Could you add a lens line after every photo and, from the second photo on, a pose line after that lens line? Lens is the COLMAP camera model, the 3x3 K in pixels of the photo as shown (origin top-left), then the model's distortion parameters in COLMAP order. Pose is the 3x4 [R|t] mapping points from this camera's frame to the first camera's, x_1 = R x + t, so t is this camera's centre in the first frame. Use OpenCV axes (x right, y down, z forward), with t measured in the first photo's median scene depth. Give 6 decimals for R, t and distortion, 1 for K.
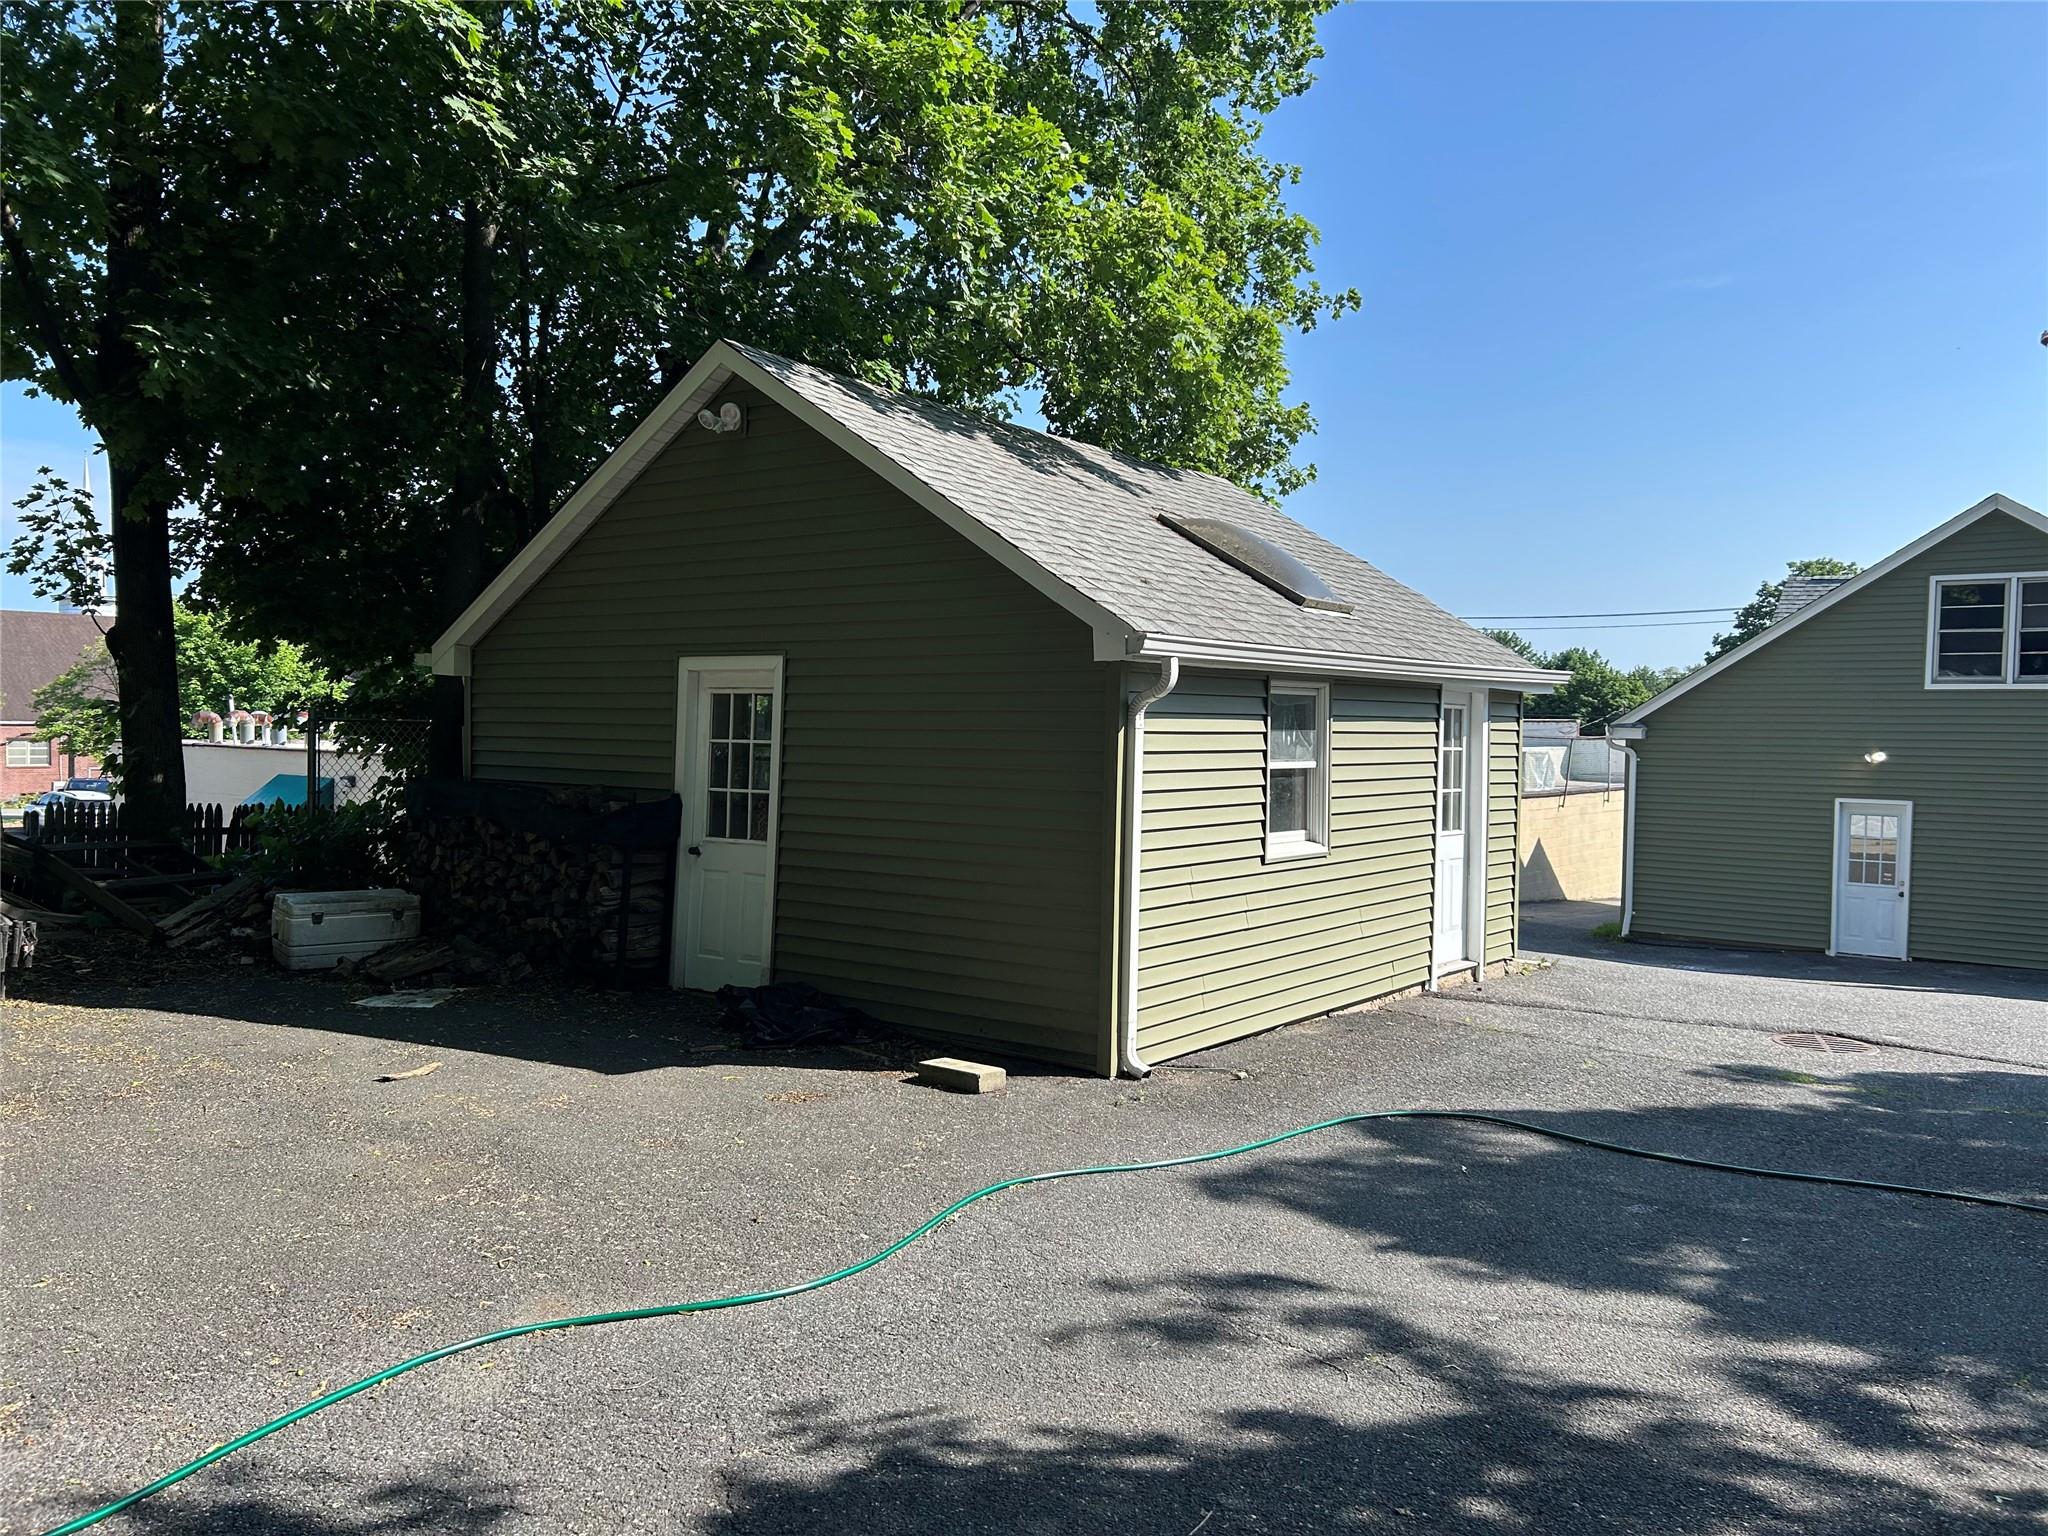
lens RADIAL K [[1538.8, 0, 1034.0], [0, 1538.8, 764.8], [0, 0, 1]] dist [0.041756, -0.045309]
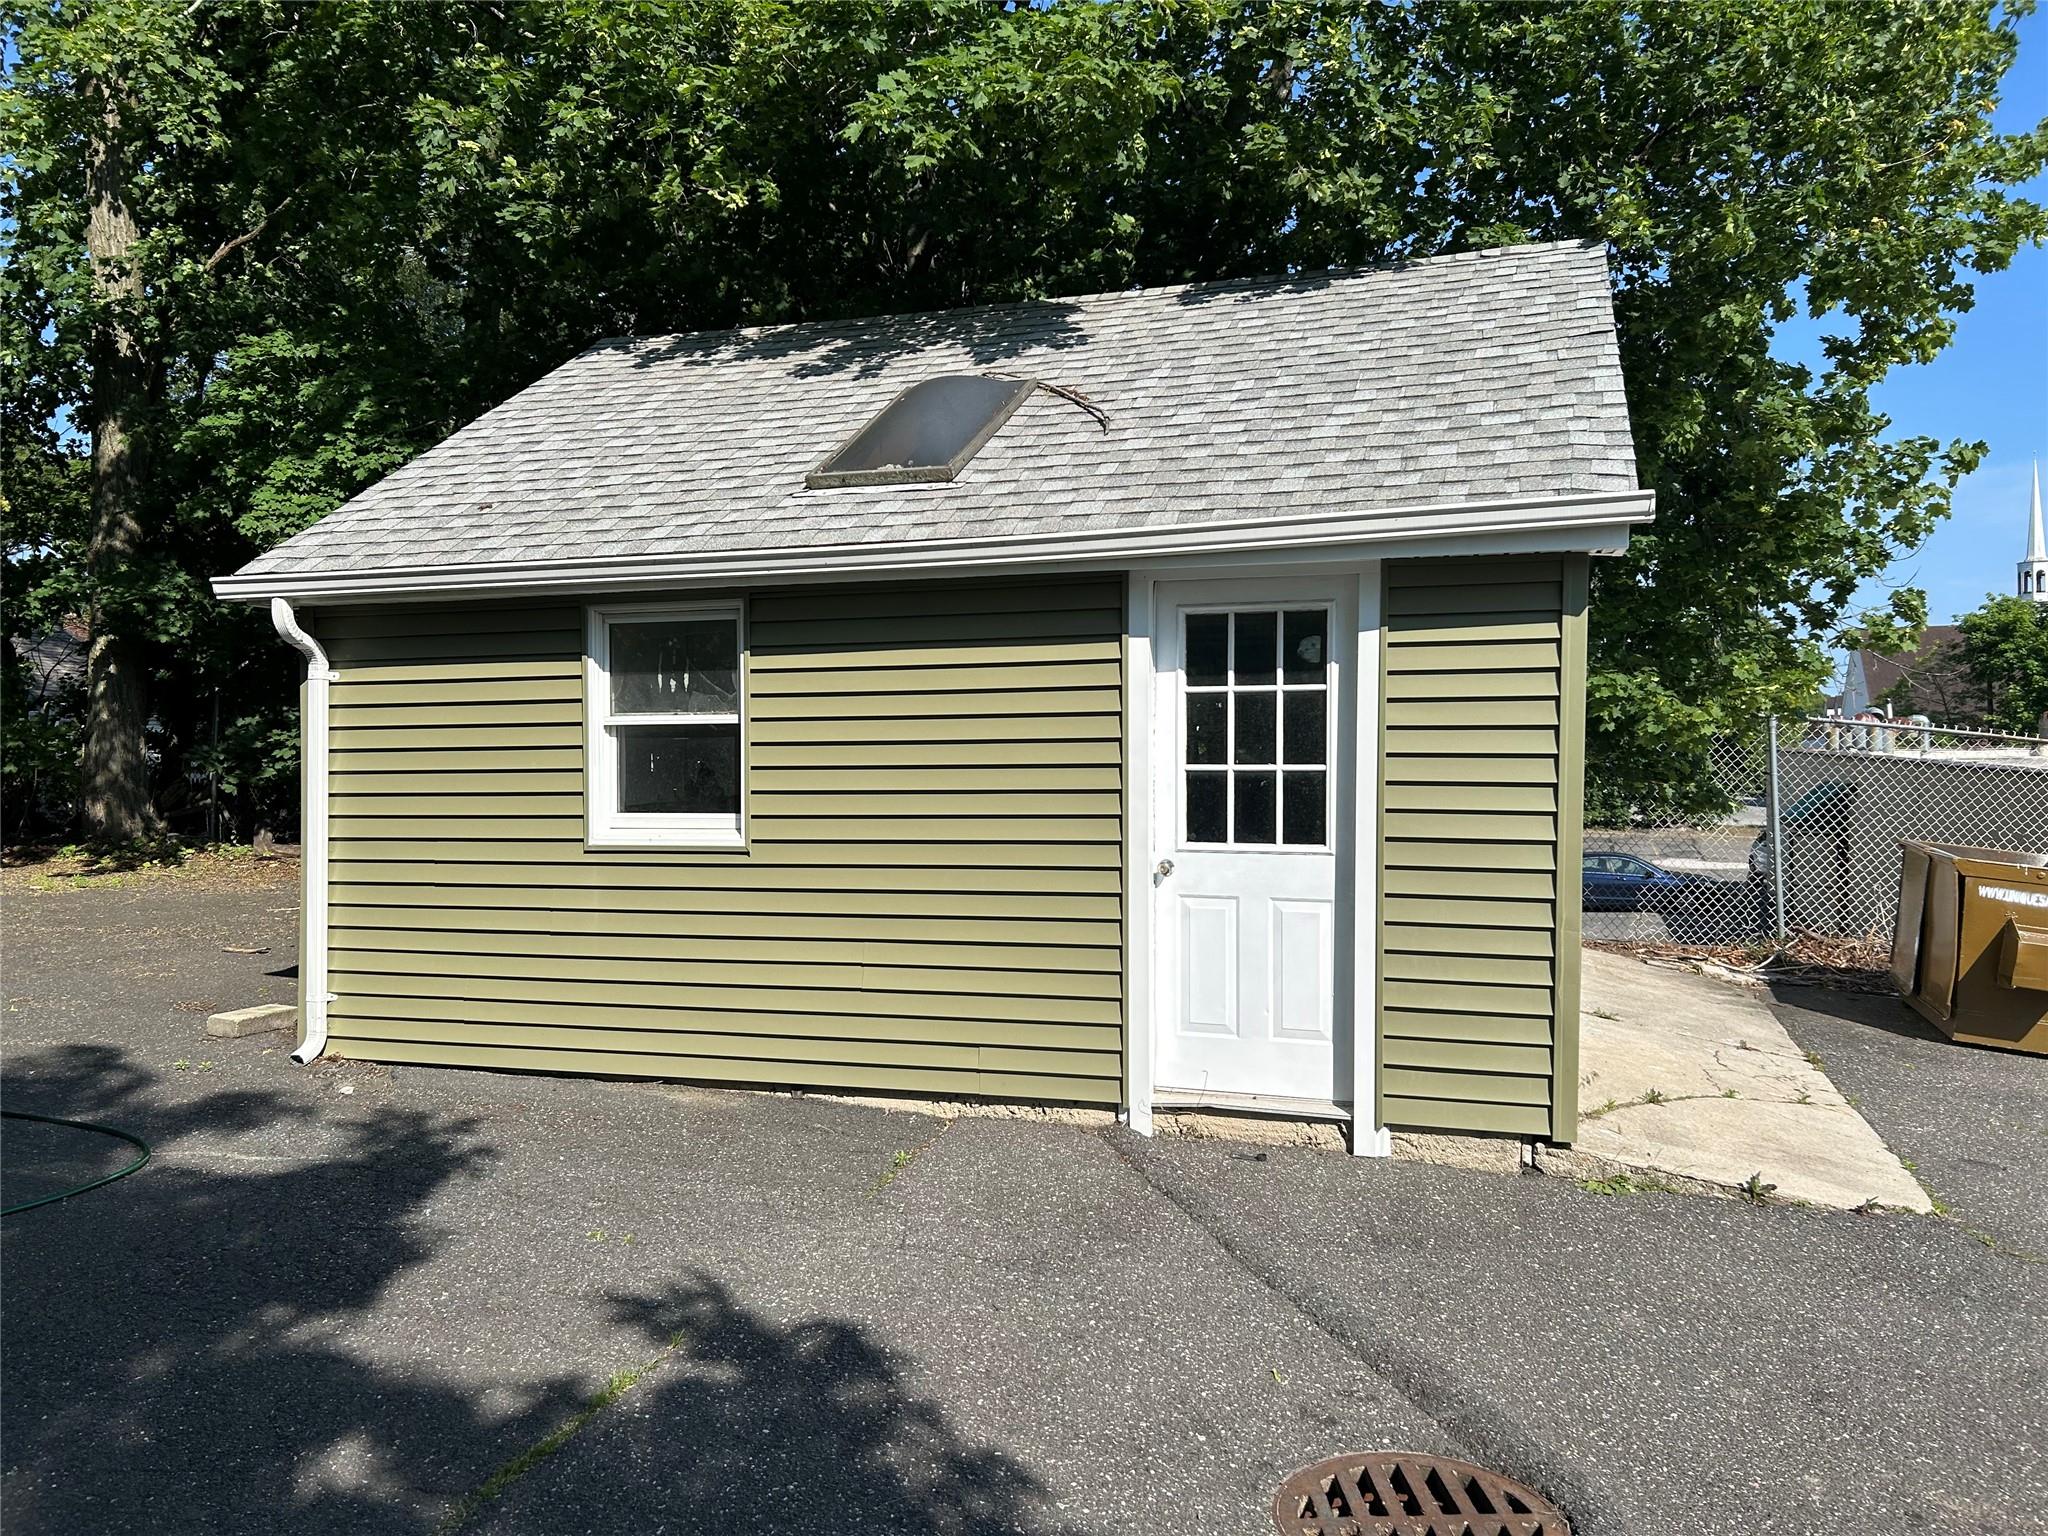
lens RADIAL K [[1538.8, 0, 1022.8], [0, 1538.8, 773.7], [0, 0, 1]] dist [0.041756, -0.045309]
pose [[0.325114, 0.002072, -0.945673, 1.119646], [-0.007647, 0.999971, -0.000438, 0.029642], [0.945644, 0.007374, 0.325120, 1.140077]]
